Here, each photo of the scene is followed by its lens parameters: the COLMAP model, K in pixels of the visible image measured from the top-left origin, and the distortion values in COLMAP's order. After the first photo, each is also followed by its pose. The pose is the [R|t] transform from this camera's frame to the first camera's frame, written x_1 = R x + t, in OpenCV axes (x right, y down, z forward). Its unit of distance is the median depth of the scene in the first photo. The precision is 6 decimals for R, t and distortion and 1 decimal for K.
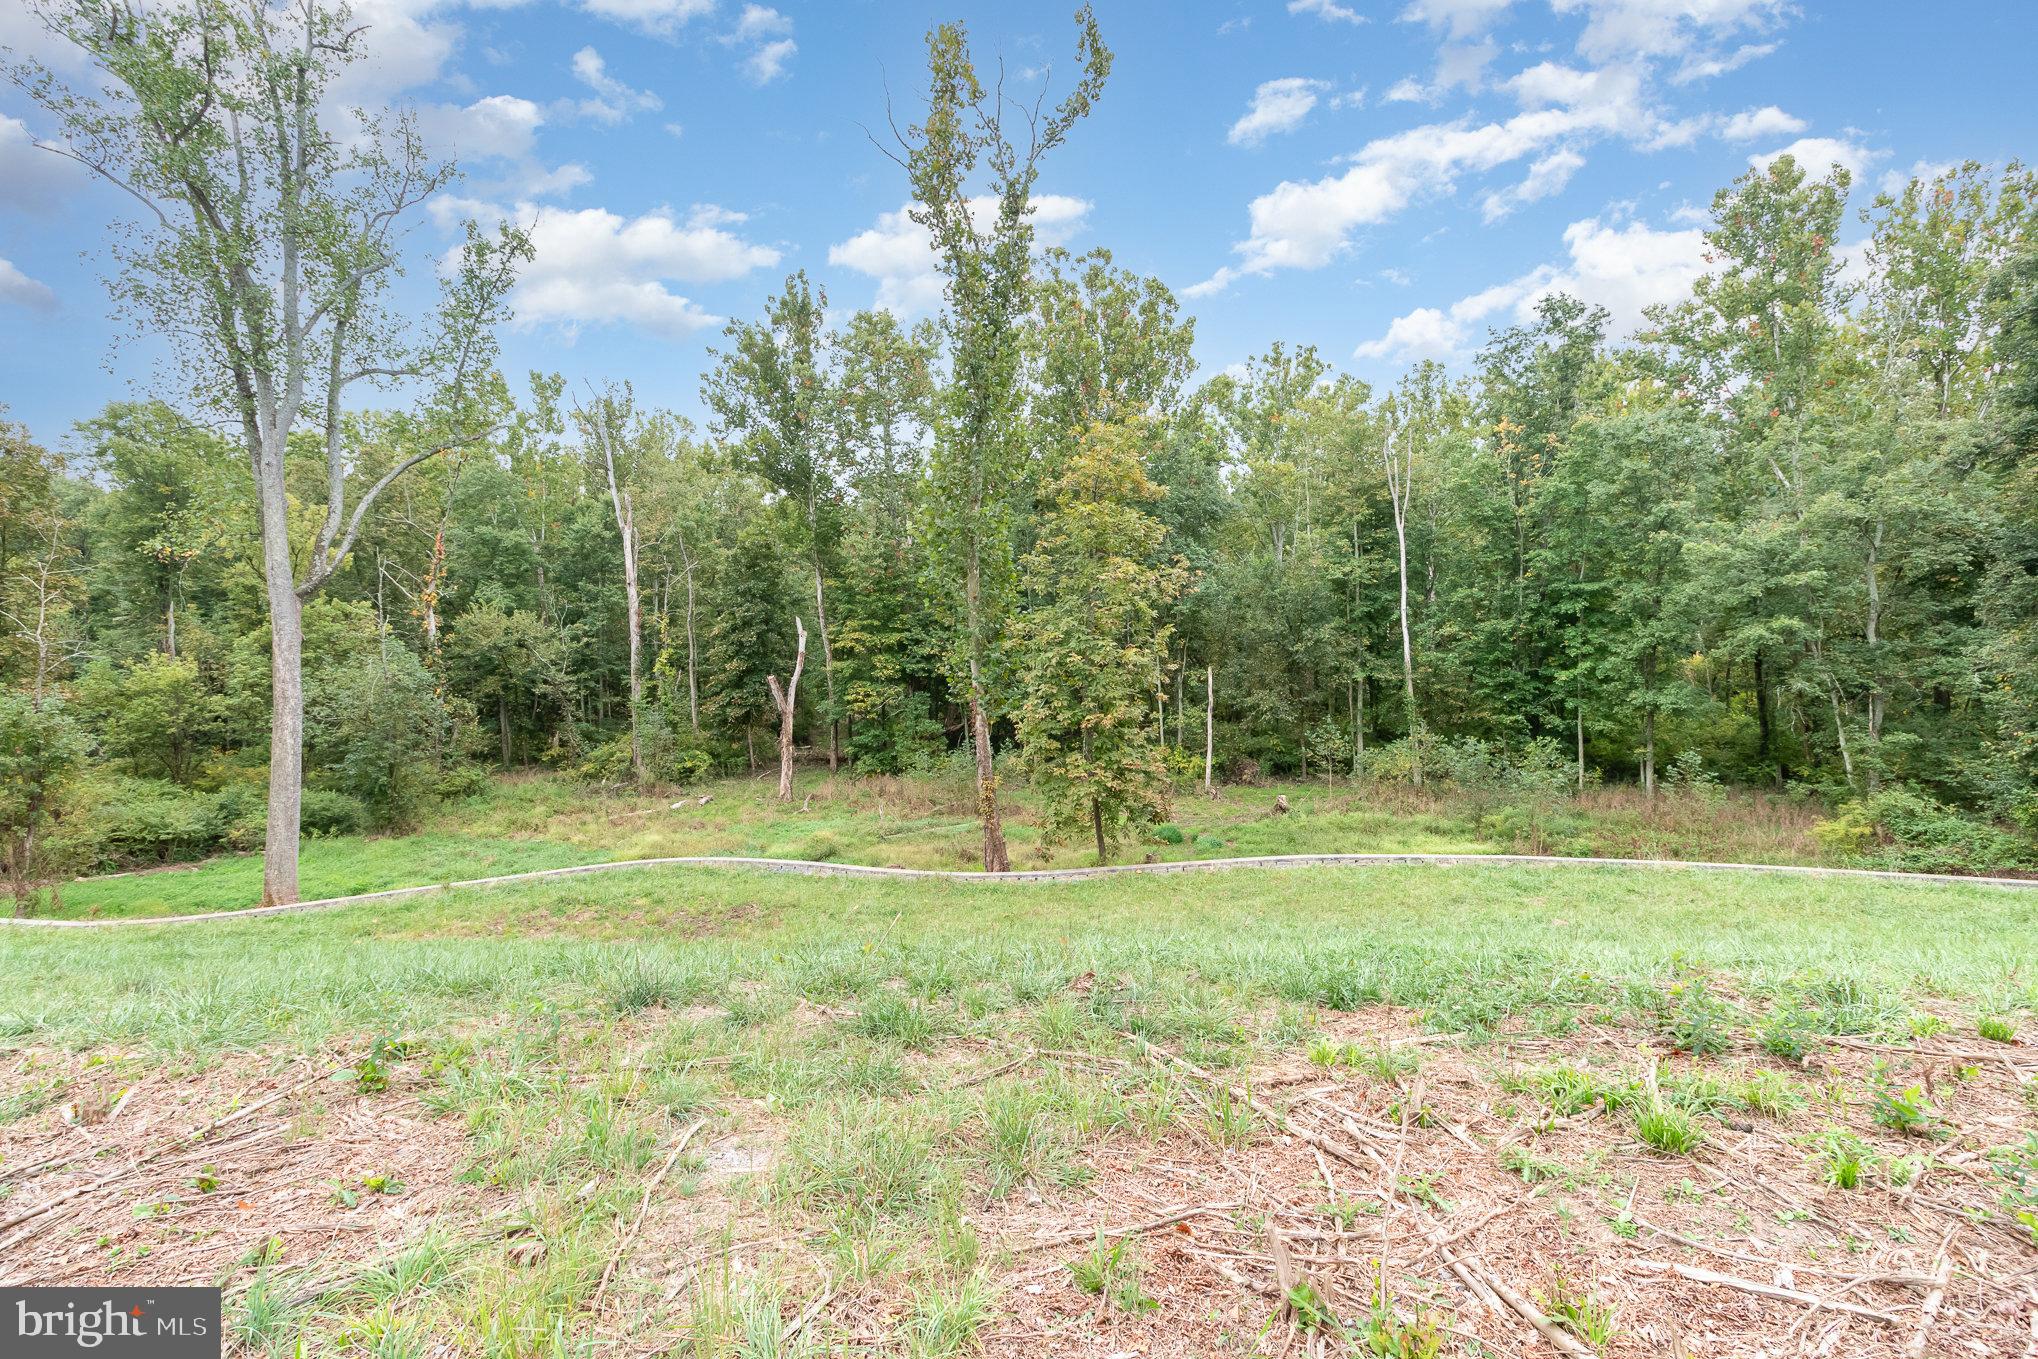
lens RADIAL K [[933.0, 0, 1032.1], [0, 933.0, 673.8], [0, 0, 1]] dist [0.000015, 0.000972]
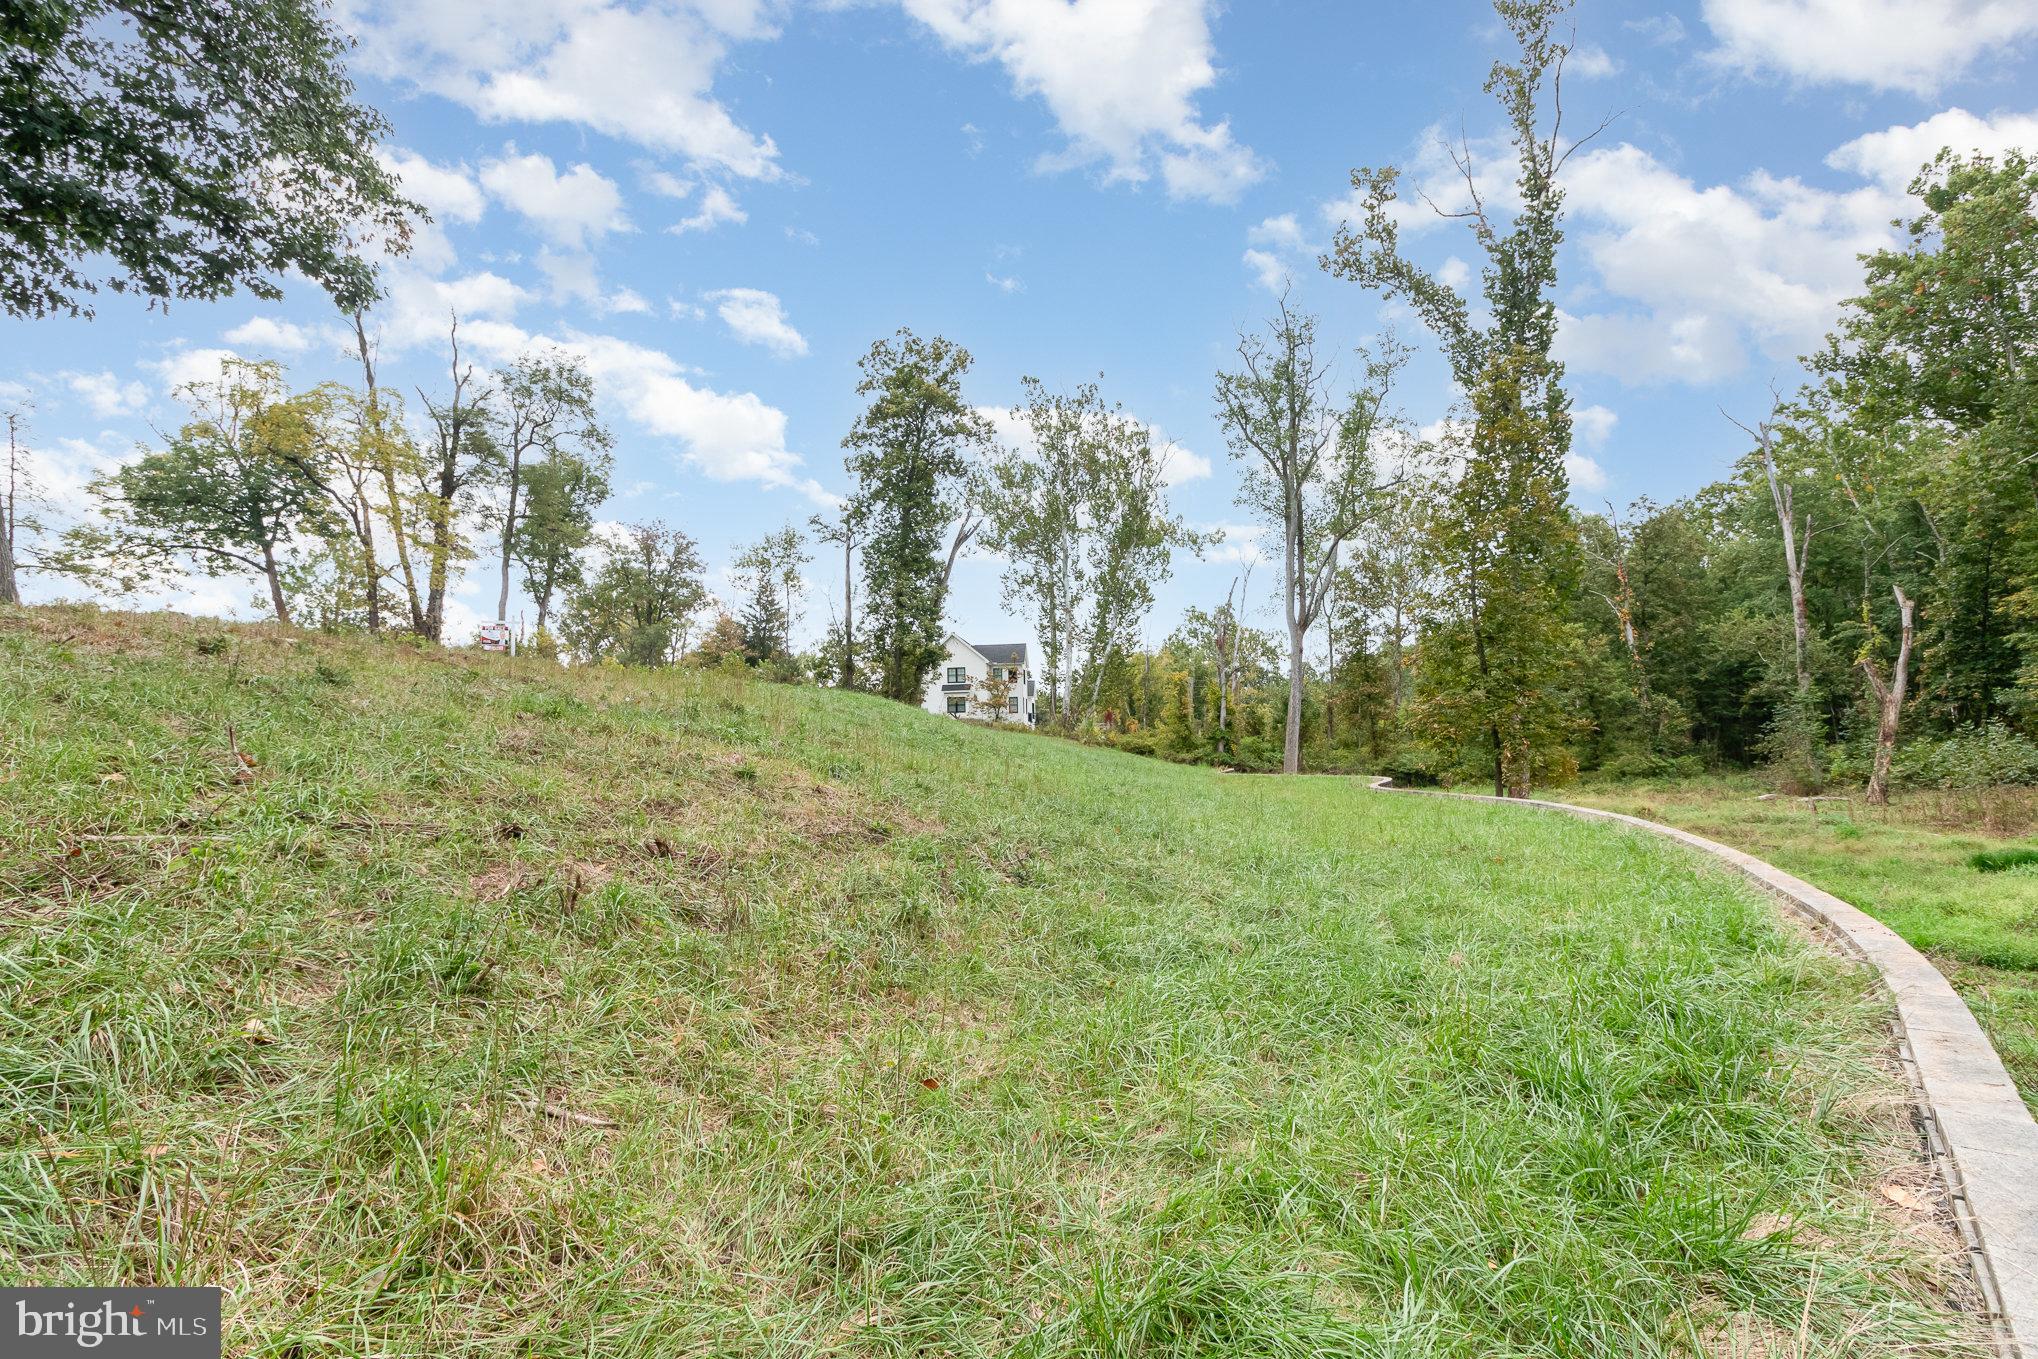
lens RADIAL K [[933.0, 0, 1026.0], [0, 933.0, 669.1], [0, 0, 1]] dist [0.000015, 0.000972]
pose [[-0.071047, -0.057714, -0.995802, 0.655281], [0.001565, 0.998317, -0.057971, 0.064546], [0.997472, -0.005677, -0.070837, 0.312853]]
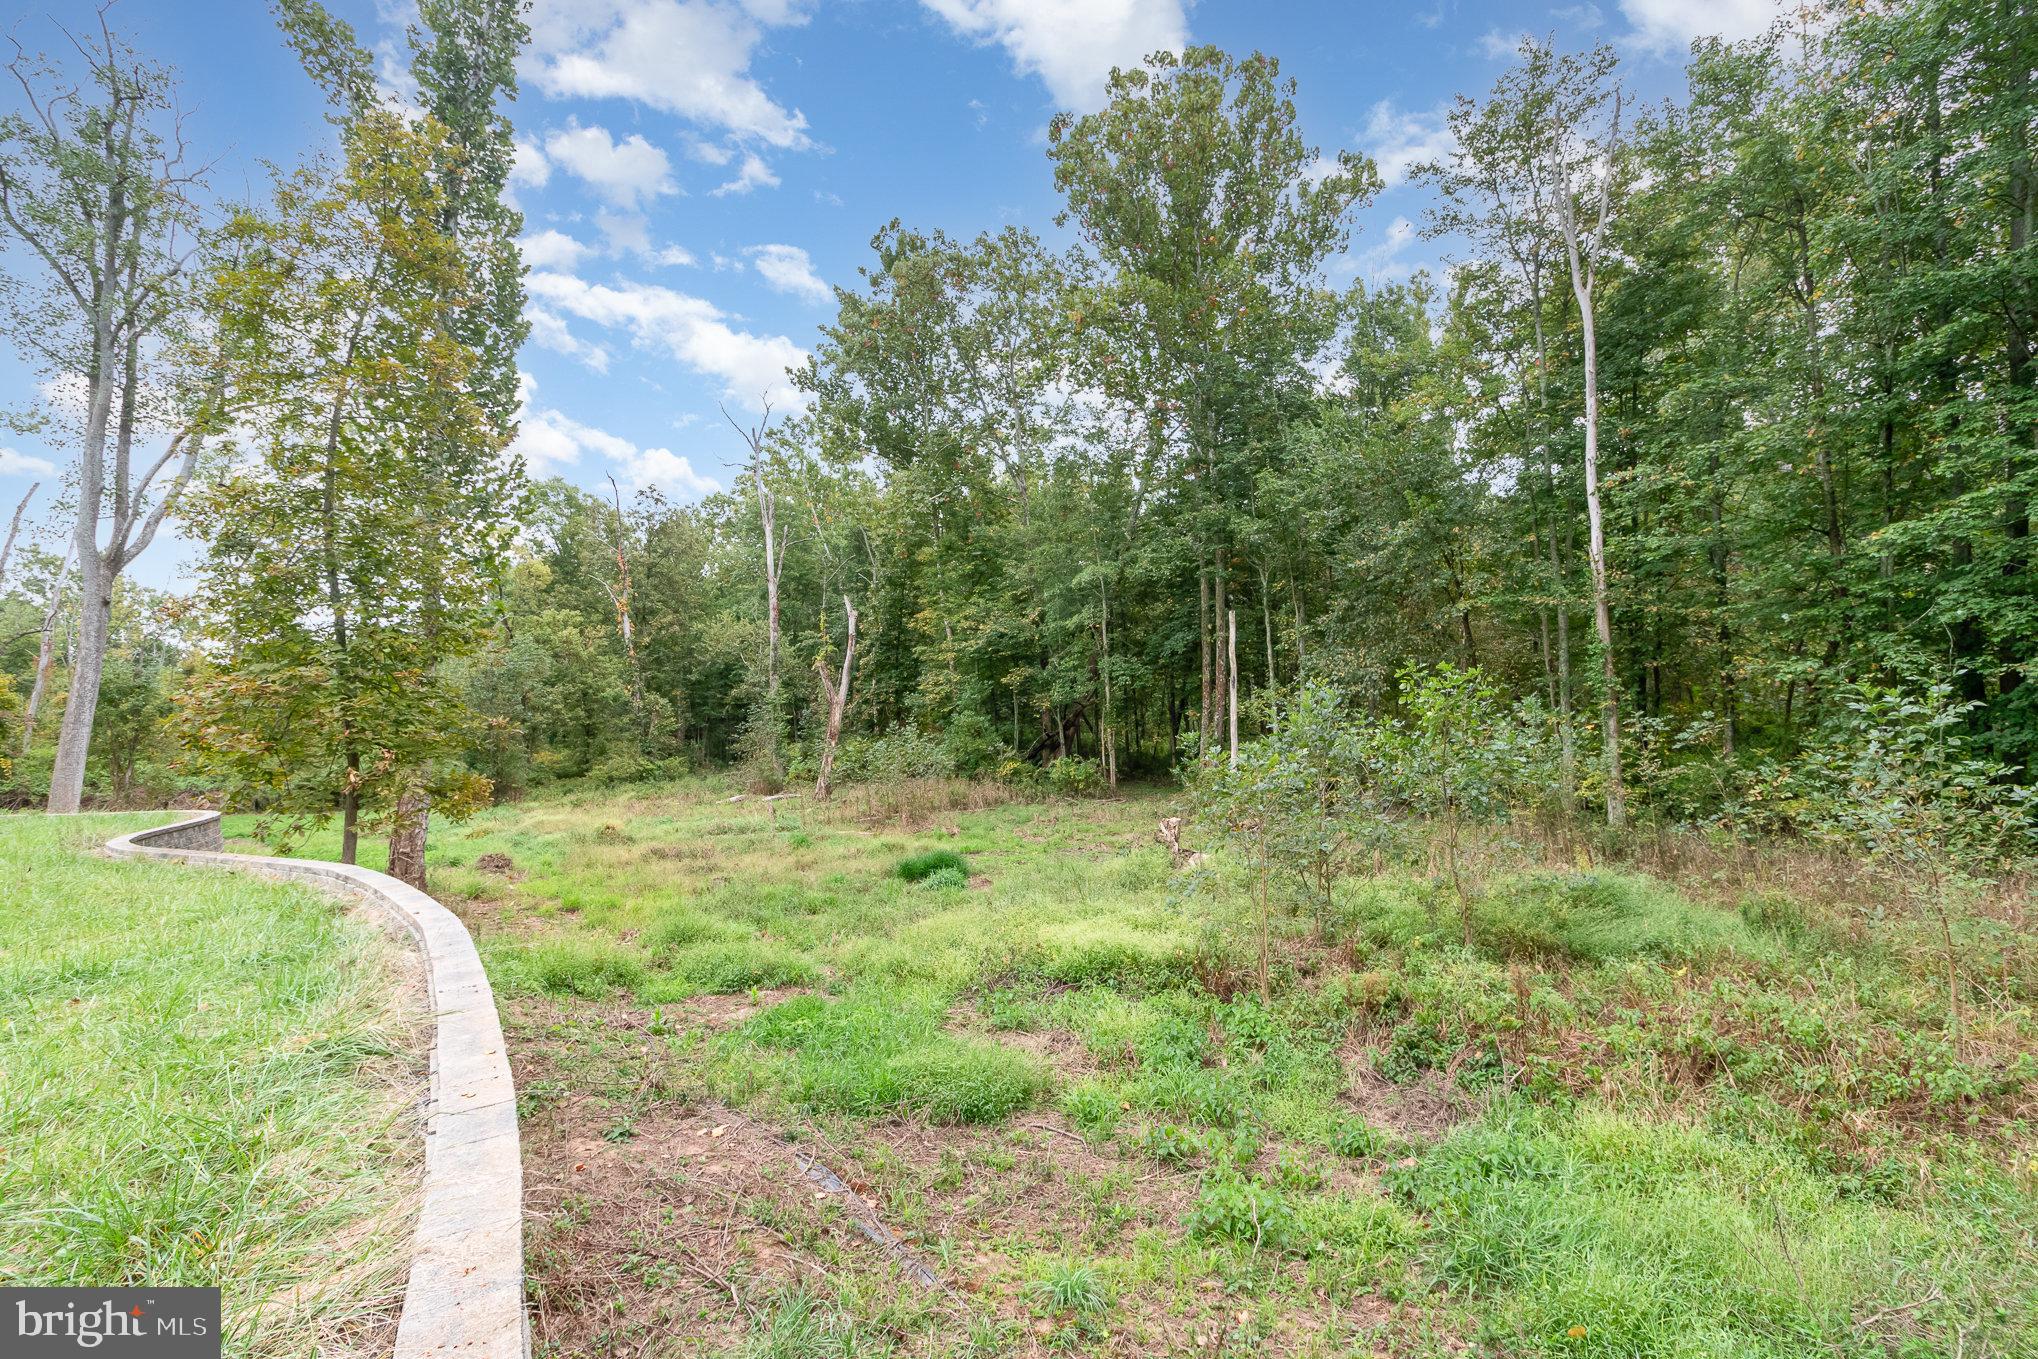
lens RADIAL K [[933.0, 0, 1040.3], [0, 933.0, 677.7], [0, 0, 1]] dist [0.000015, 0.000972]
pose [[0.782313, -0.030439, -0.622142, 0.467490], [0.001214, 0.998878, -0.047344, 0.064307], [0.622885, 0.036283, 0.781472, 0.453743]]
